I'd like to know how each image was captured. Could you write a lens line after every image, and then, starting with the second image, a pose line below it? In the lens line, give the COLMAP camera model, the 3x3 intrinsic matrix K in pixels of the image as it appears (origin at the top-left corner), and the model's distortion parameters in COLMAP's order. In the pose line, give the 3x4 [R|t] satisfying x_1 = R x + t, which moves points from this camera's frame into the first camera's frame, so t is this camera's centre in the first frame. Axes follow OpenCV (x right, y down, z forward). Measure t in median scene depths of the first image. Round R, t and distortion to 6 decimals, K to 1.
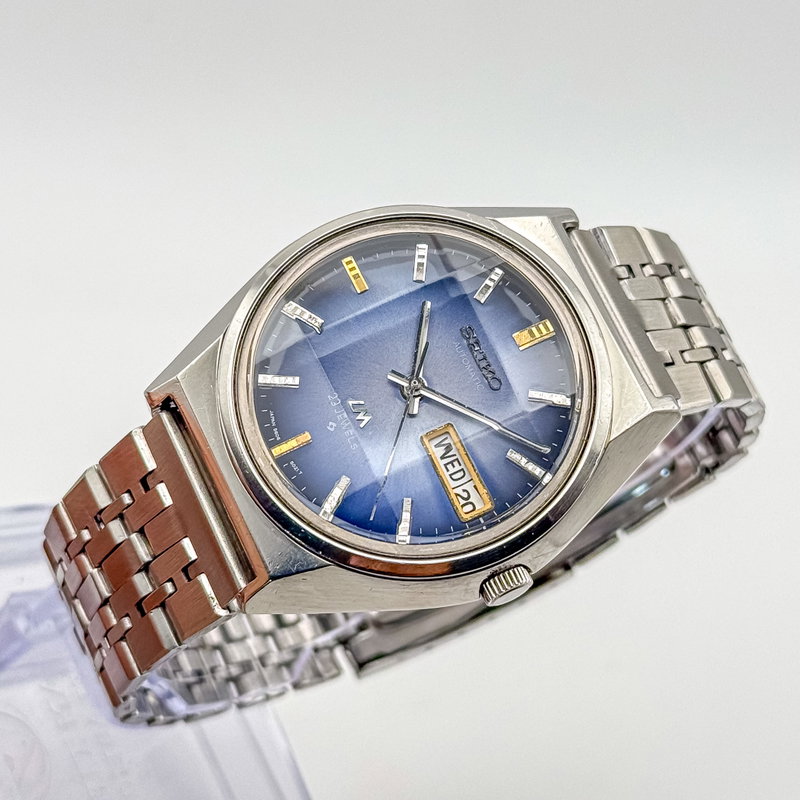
lens RADIAL K [[2213.9, 0, 405.5], [0, 2213.9, 403.1], [0, 0, 1]] dist [0.127719, 0.000000]
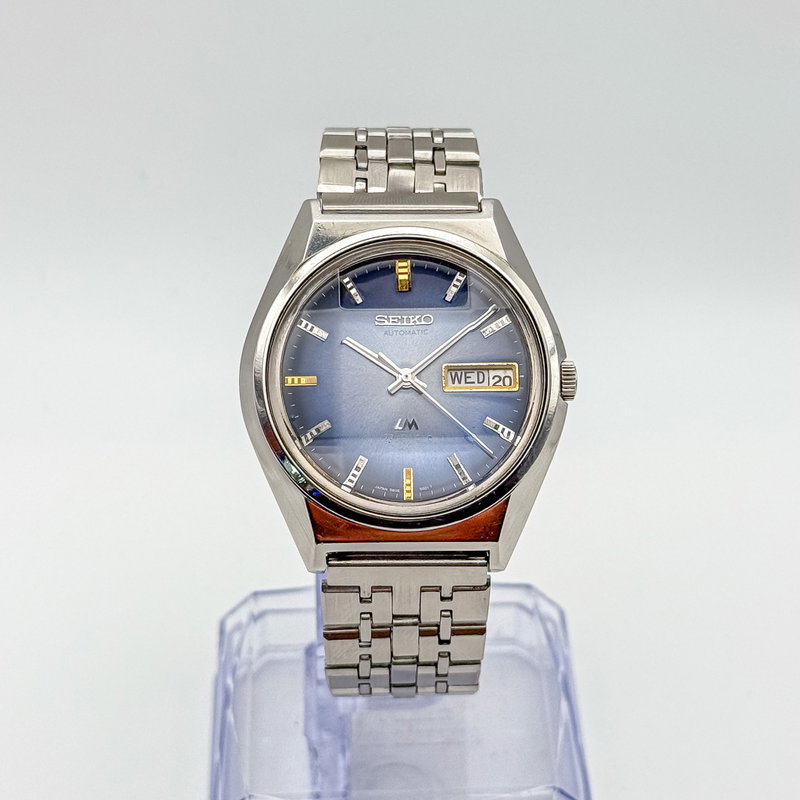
lens RADIAL K [[2213.9, 0, 399.3], [0, 2213.9, 403.0], [0, 0, 1]] dist [0.127719, 0.000000]
pose [[0.419198, -0.901468, 0.107834, -0.145843], [0.852033, 0.431640, 0.296188, -0.375657], [-0.313550, -0.032283, 0.949023, -0.213147]]
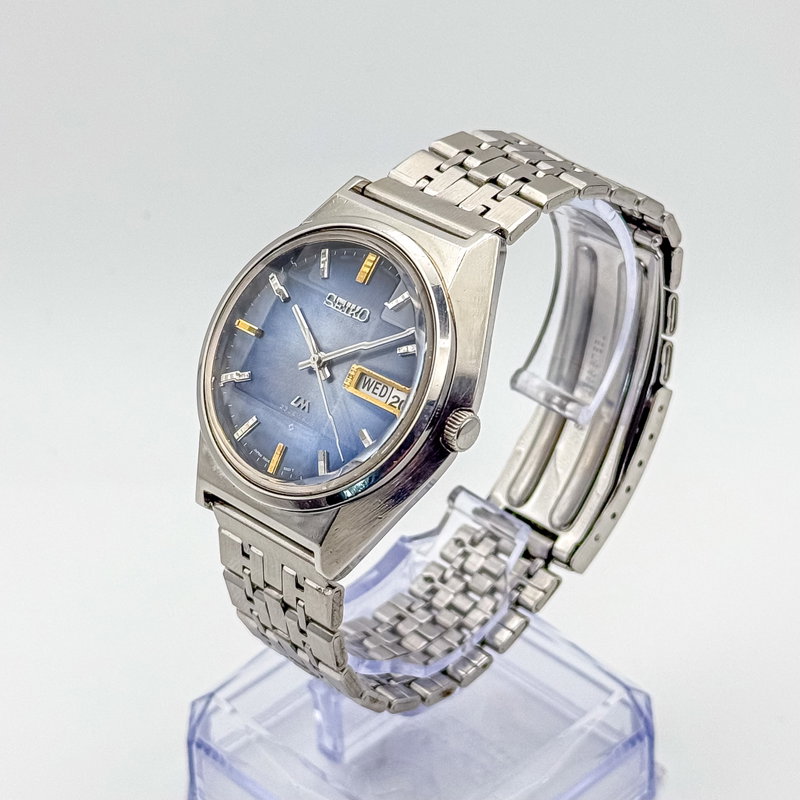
lens RADIAL K [[2213.9, 0, 393.5], [0, 2213.9, 400.3], [0, 0, 1]] dist [0.127719, 0.000000]
pose [[0.705547, -0.657089, -0.265401, 0.353756], [0.621468, 0.753682, -0.213870, 0.304957], [0.340560, -0.014043, 0.940118, -0.195978]]
